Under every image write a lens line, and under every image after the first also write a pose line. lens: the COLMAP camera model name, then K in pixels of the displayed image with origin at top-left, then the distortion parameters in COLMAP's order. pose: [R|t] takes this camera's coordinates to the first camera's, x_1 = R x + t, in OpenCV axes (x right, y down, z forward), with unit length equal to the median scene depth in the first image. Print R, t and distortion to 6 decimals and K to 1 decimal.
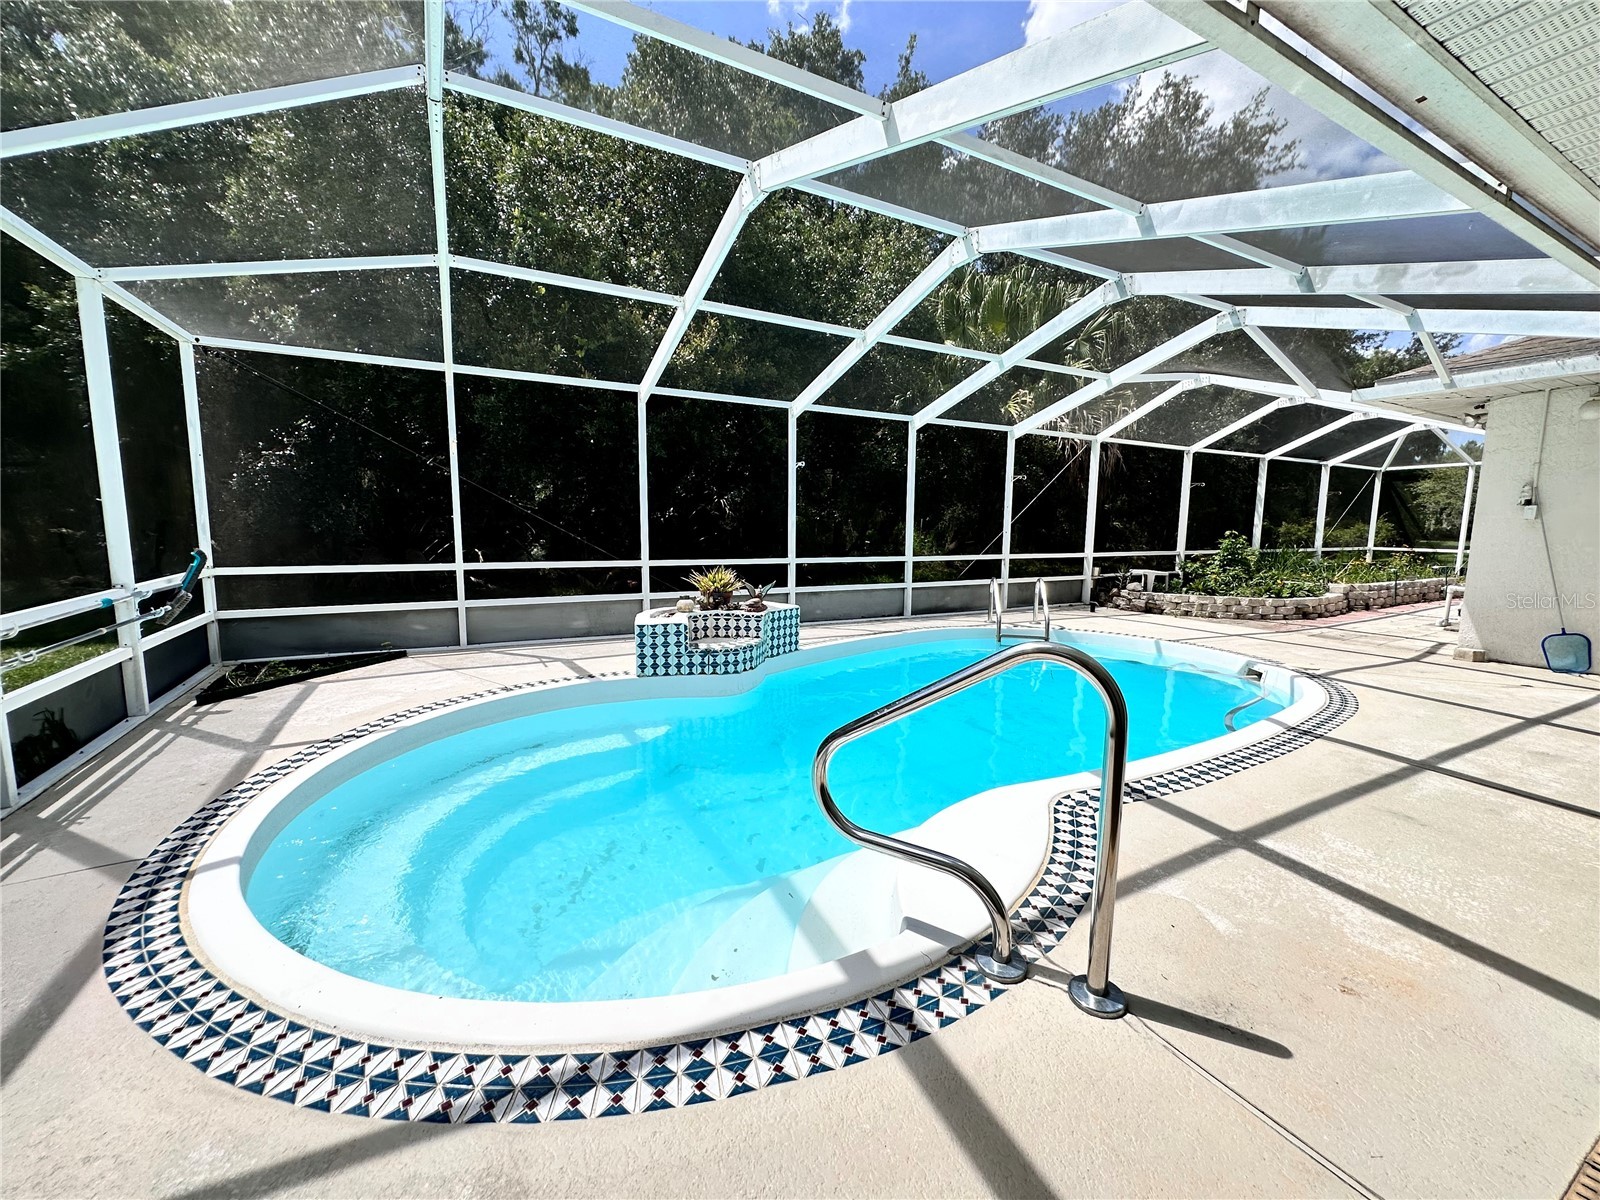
lens RADIAL K [[634.5, 0, 800.0], [0, 634.5, 600.0], [0, 0, 1]] dist [-0.002634, -0.000216]
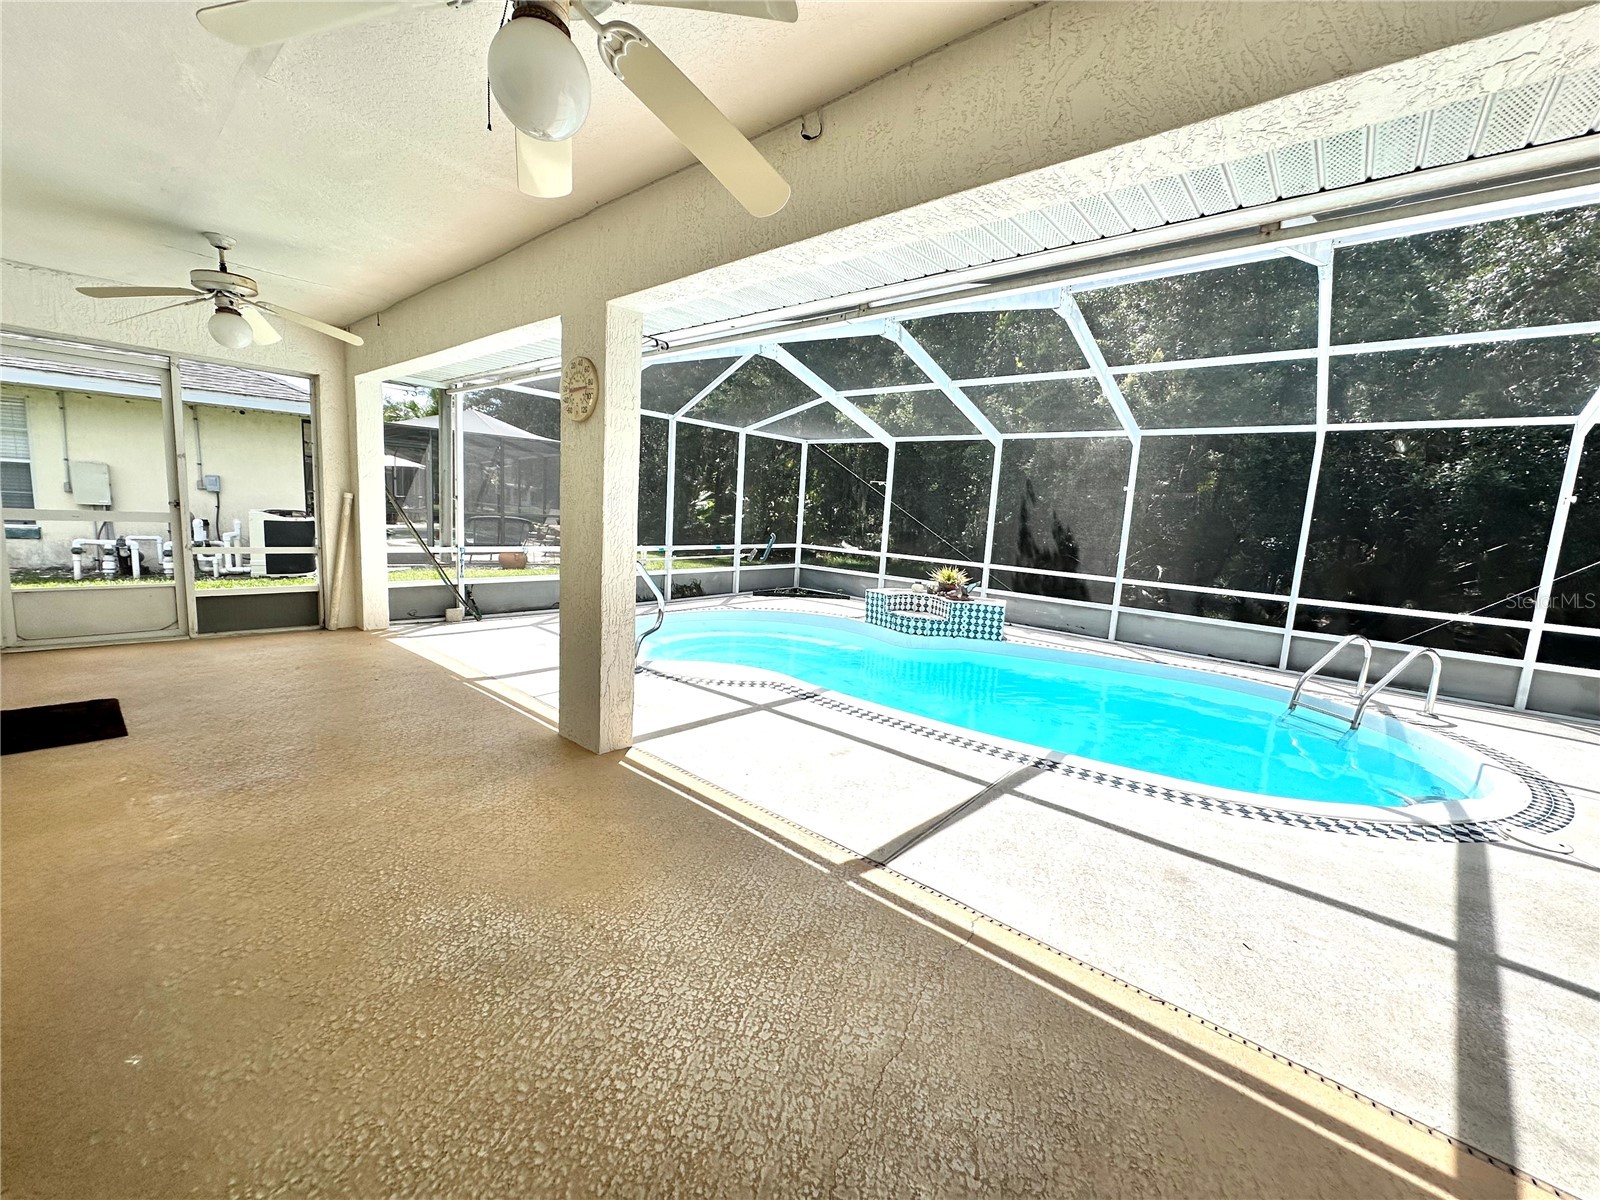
lens RADIAL K [[634.5, 0, 800.0], [0, 634.5, 600.0], [0, 0, 1]] dist [-0.002634, -0.000216]
pose [[0.361688, 0.140029, -0.921723, 1.021912], [-0.169104, 0.982110, 0.082846, -0.037854], [0.916835, 0.125902, 0.378897, 0.167193]]
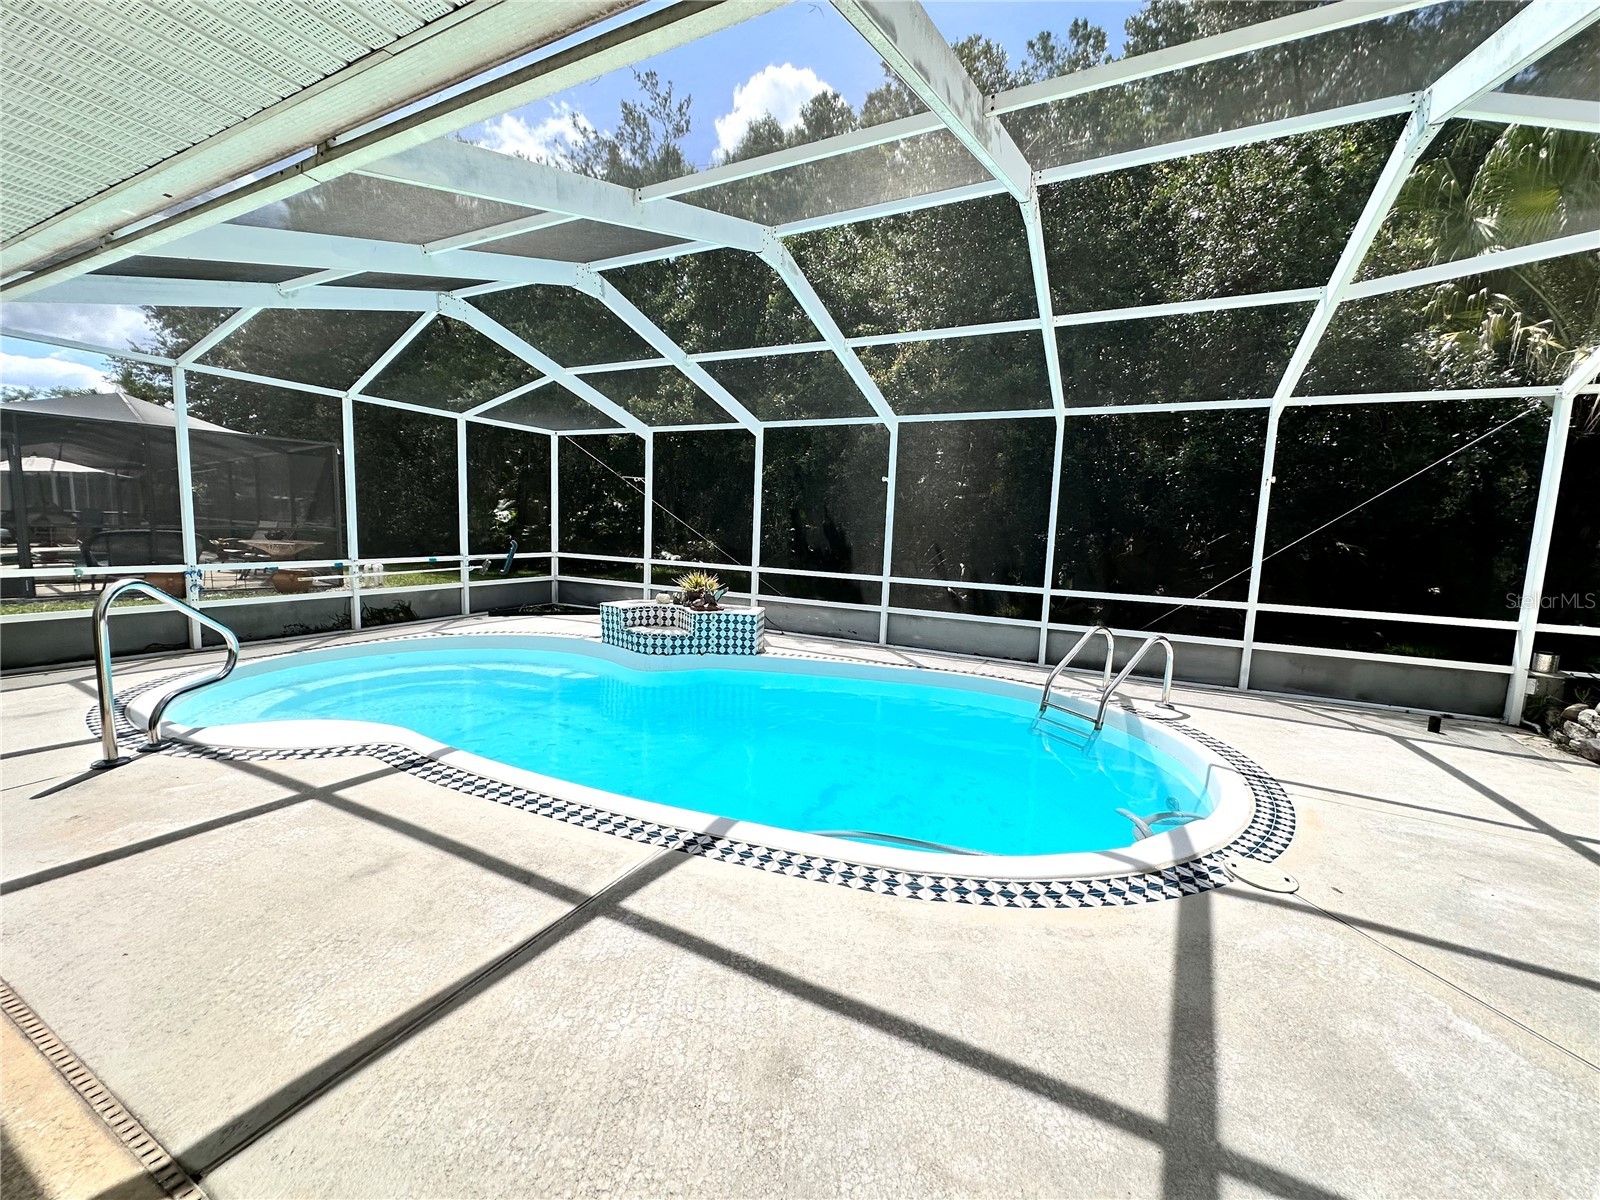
lens RADIAL K [[634.5, 0, 800.0], [0, 634.5, 600.0], [0, 0, 1]] dist [-0.002634, -0.000216]
pose [[0.576287, 0.102790, -0.810757, 0.932141], [-0.130336, 0.990921, 0.032988, -0.060691], [0.806787, 0.086660, 0.584452, 0.443496]]
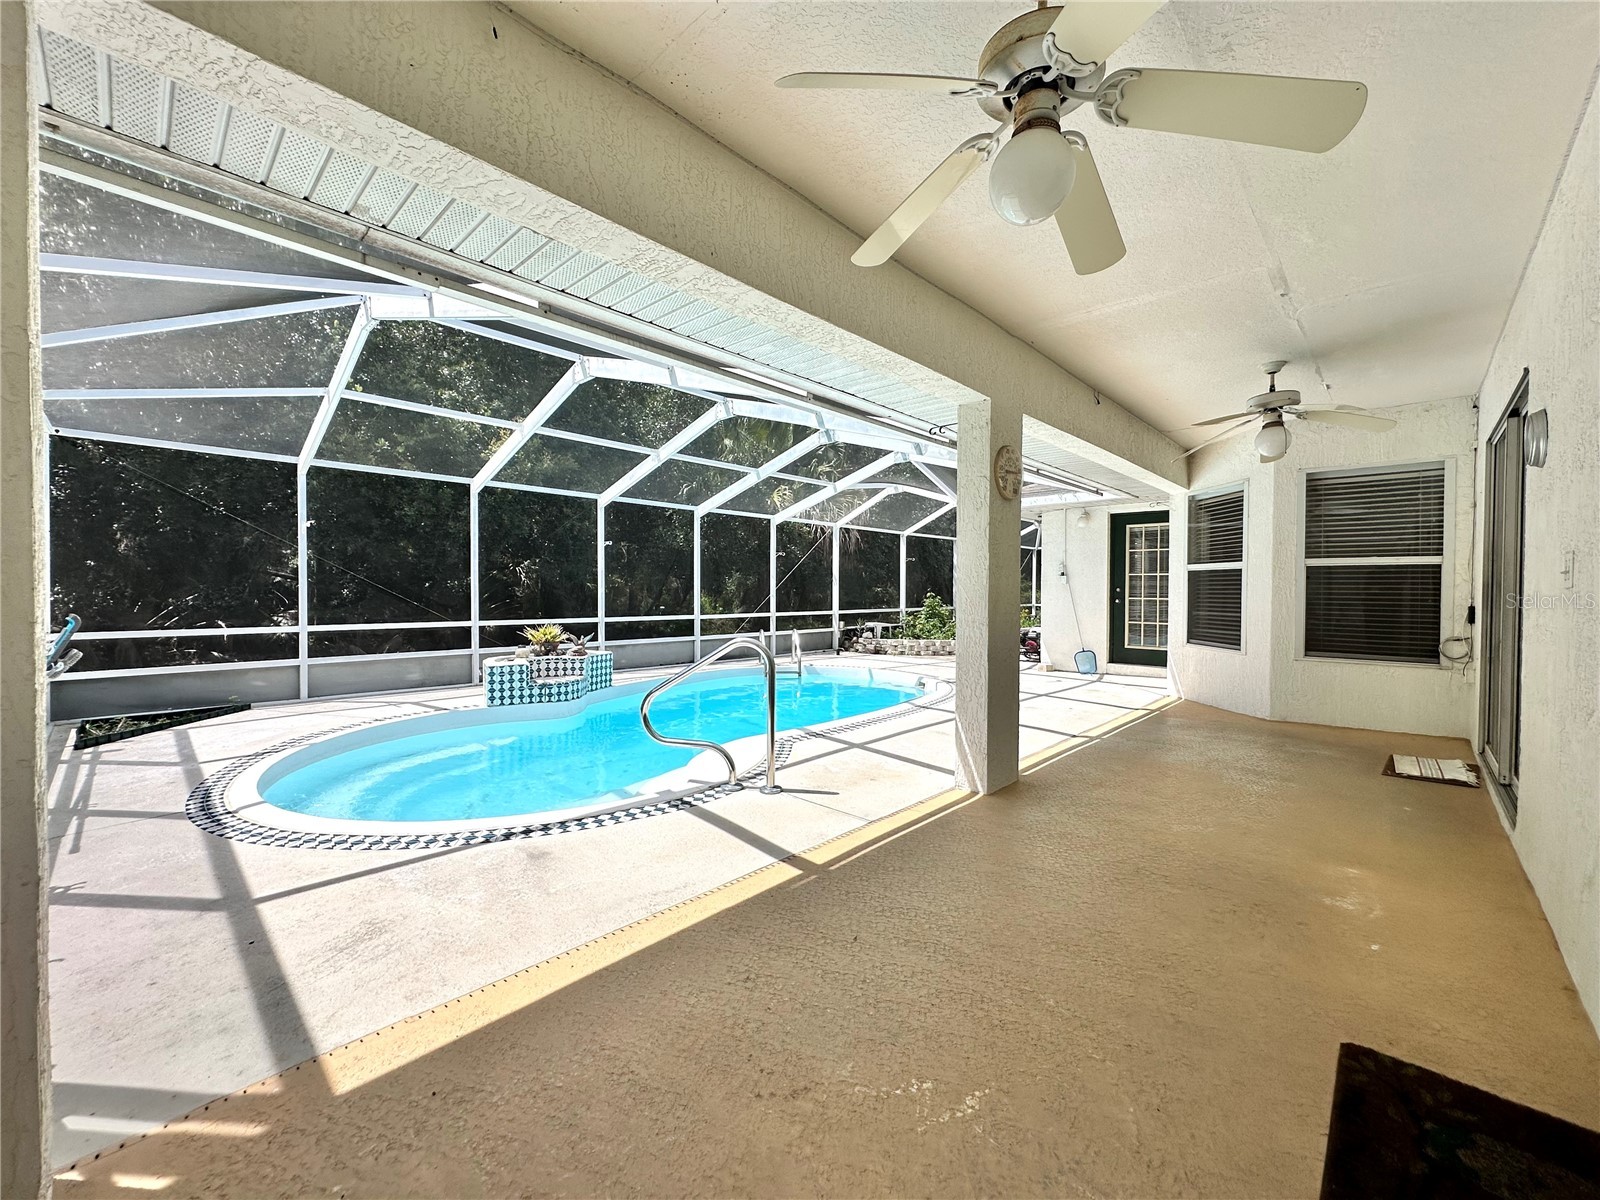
lens RADIAL K [[634.5, 0, 800.0], [0, 634.5, 600.0], [0, 0, 1]] dist [-0.002634, -0.000216]
pose [[0.949302, -0.011374, 0.314159, -0.044692], [0.043856, 0.994364, -0.096520, 0.047388], [-0.311290, 0.105404, 0.944451, -0.381956]]
